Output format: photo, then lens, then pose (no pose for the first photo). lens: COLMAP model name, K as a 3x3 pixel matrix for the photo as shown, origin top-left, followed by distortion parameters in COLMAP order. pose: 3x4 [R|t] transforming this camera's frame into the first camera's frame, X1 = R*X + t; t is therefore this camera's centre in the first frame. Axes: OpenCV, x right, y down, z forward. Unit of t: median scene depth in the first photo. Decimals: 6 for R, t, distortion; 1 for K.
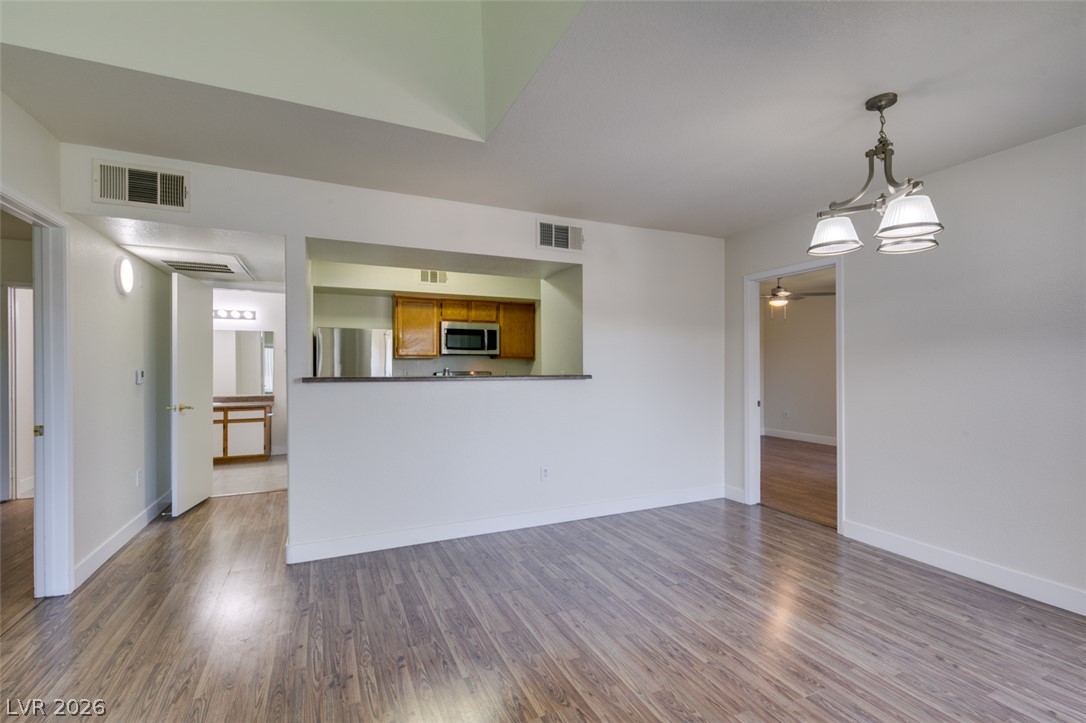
lens RADIAL K [[485.5, 0, 540.6], [0, 485.5, 365.3], [0, 0, 1]] dist [0.002662, -0.000152]
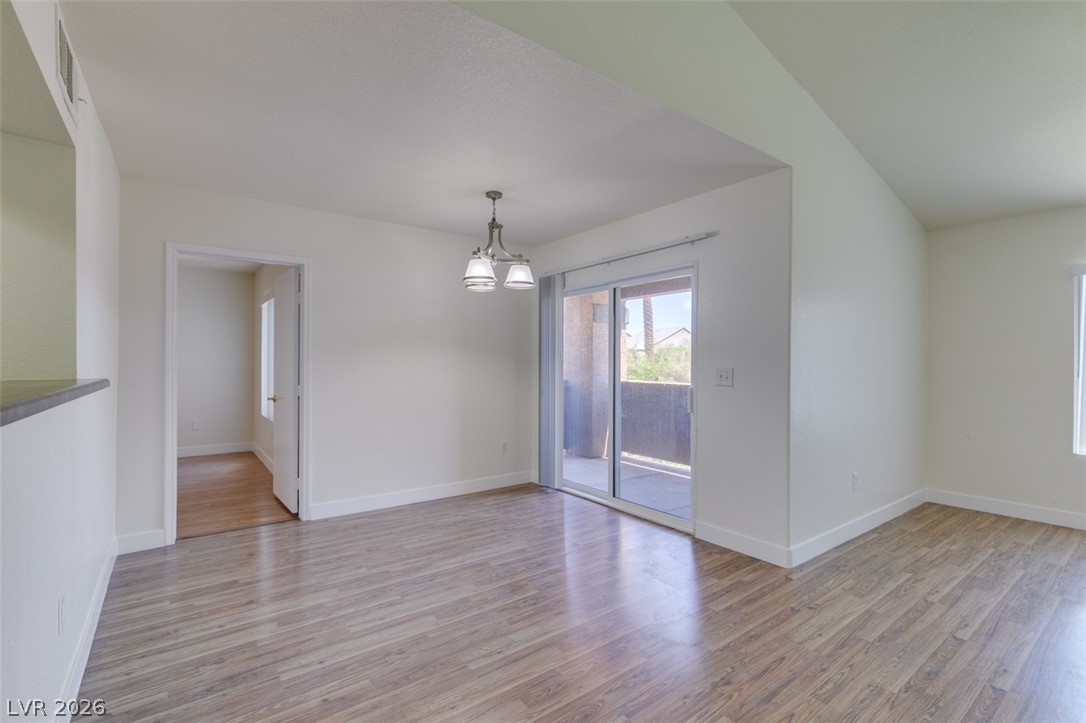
lens RADIAL K [[489.3, 0, 538.3], [0, 489.3, 362.2], [0, 0, 1]] dist [0.002382, -0.000245]
pose [[-0.210319, 0.001028, 0.977632, -0.485188], [-0.004939, 0.999986, -0.002114, 0.000411], [-0.977620, -0.005273, -0.210311, 0.659268]]
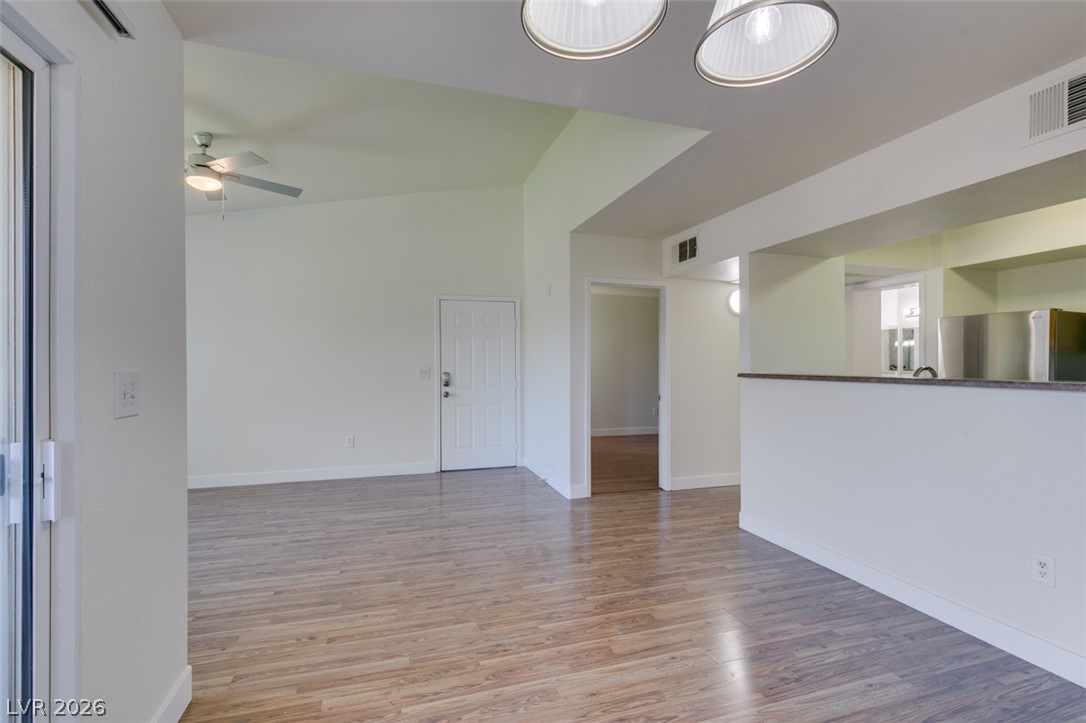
lens RADIAL K [[489.3, 0, 542.7], [0, 489.3, 362.6], [0, 0, 1]] dist [0.003325, 0.000128]
pose [[-0.121304, 0.000105, -0.992615, 0.581189], [0.002343, 0.999997, -0.000180, -0.001202], [0.992613, -0.002347, -0.121304, 0.512512]]
